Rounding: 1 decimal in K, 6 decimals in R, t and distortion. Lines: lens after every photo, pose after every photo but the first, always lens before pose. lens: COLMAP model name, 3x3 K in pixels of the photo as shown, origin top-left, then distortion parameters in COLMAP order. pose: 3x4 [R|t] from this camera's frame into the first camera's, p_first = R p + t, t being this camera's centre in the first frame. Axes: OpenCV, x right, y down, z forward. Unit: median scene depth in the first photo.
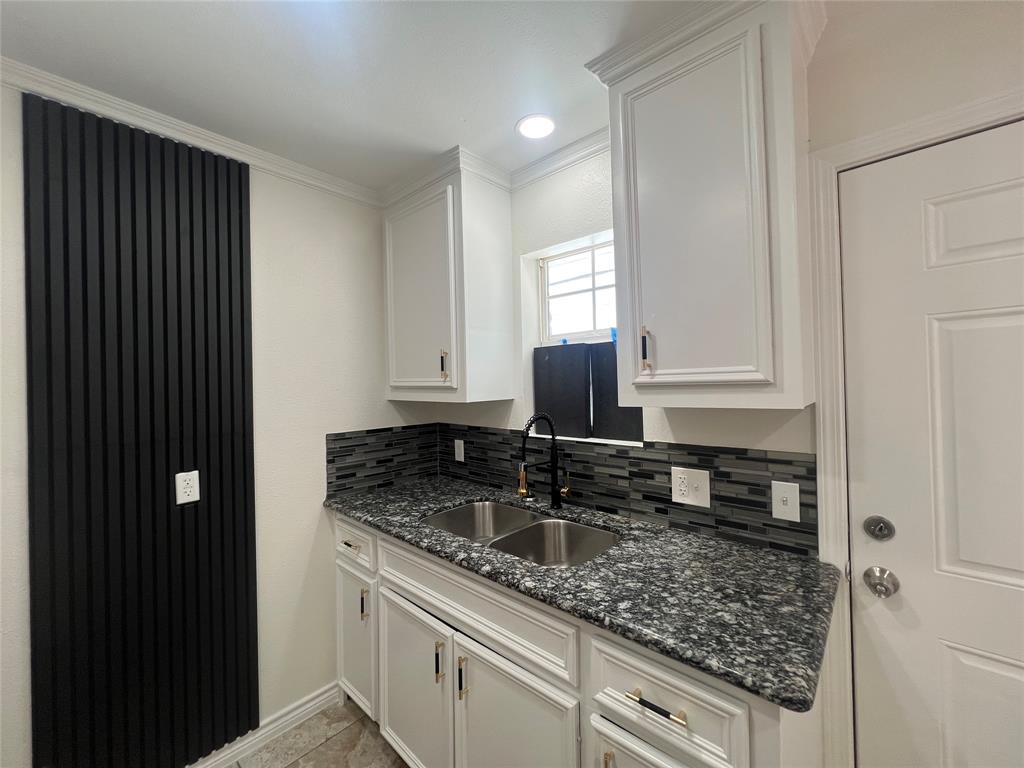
lens RADIAL K [[408.4, 0, 510.8], [0, 408.4, 382.5], [0, 0, 1]] dist [-0.002021, 0.000964]
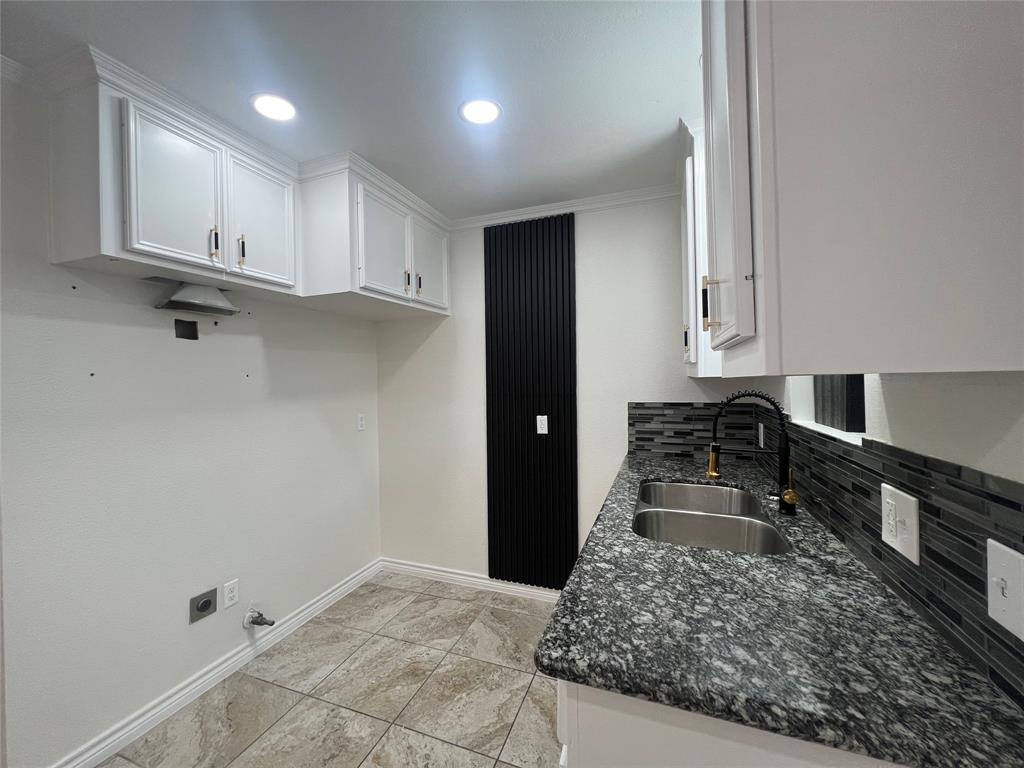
lens RADIAL K [[408.4, 0, 510.8], [0, 408.4, 382.5], [0, 0, 1]] dist [-0.002021, 0.000964]
pose [[0.373650, 0.023357, -0.927276, 0.797462], [0.010240, 0.999518, 0.029302, 0.037008], [0.927513, -0.020444, 0.373231, 0.287686]]
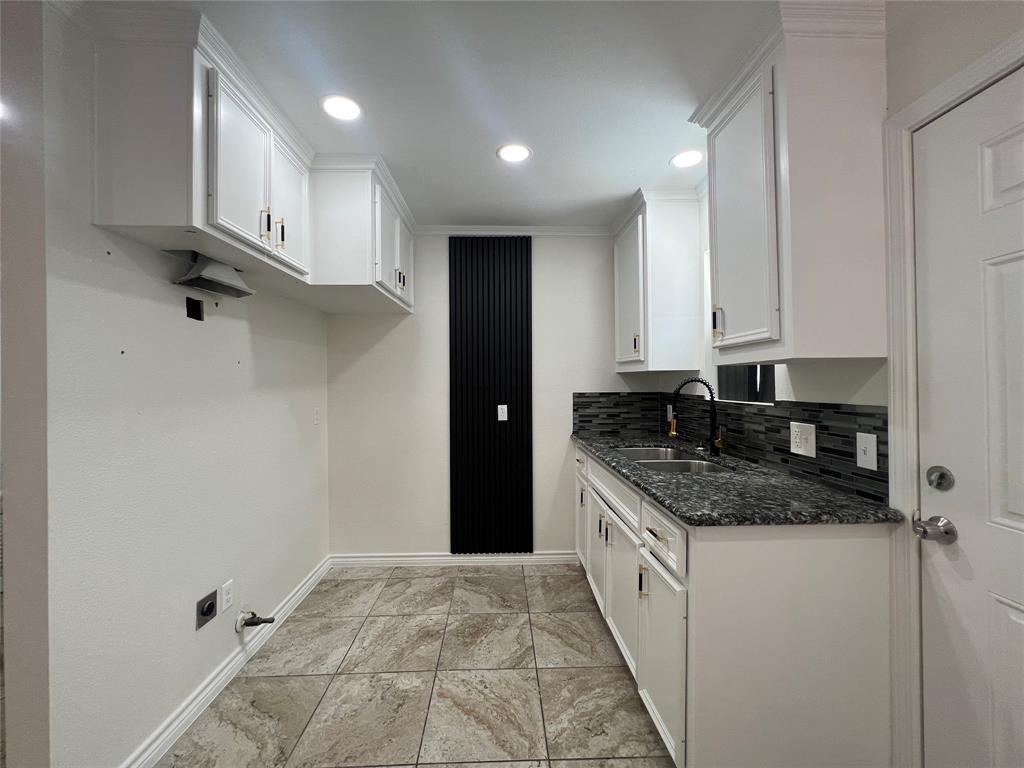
lens RADIAL K [[408.4, 0, 510.8], [0, 408.4, 382.5], [0, 0, 1]] dist [-0.002021, 0.000964]
pose [[0.699472, 0.016273, -0.714474, 0.705929], [-0.005628, 0.999835, 0.017262, 0.087240], [0.714637, -0.008053, 0.699449, -0.378058]]
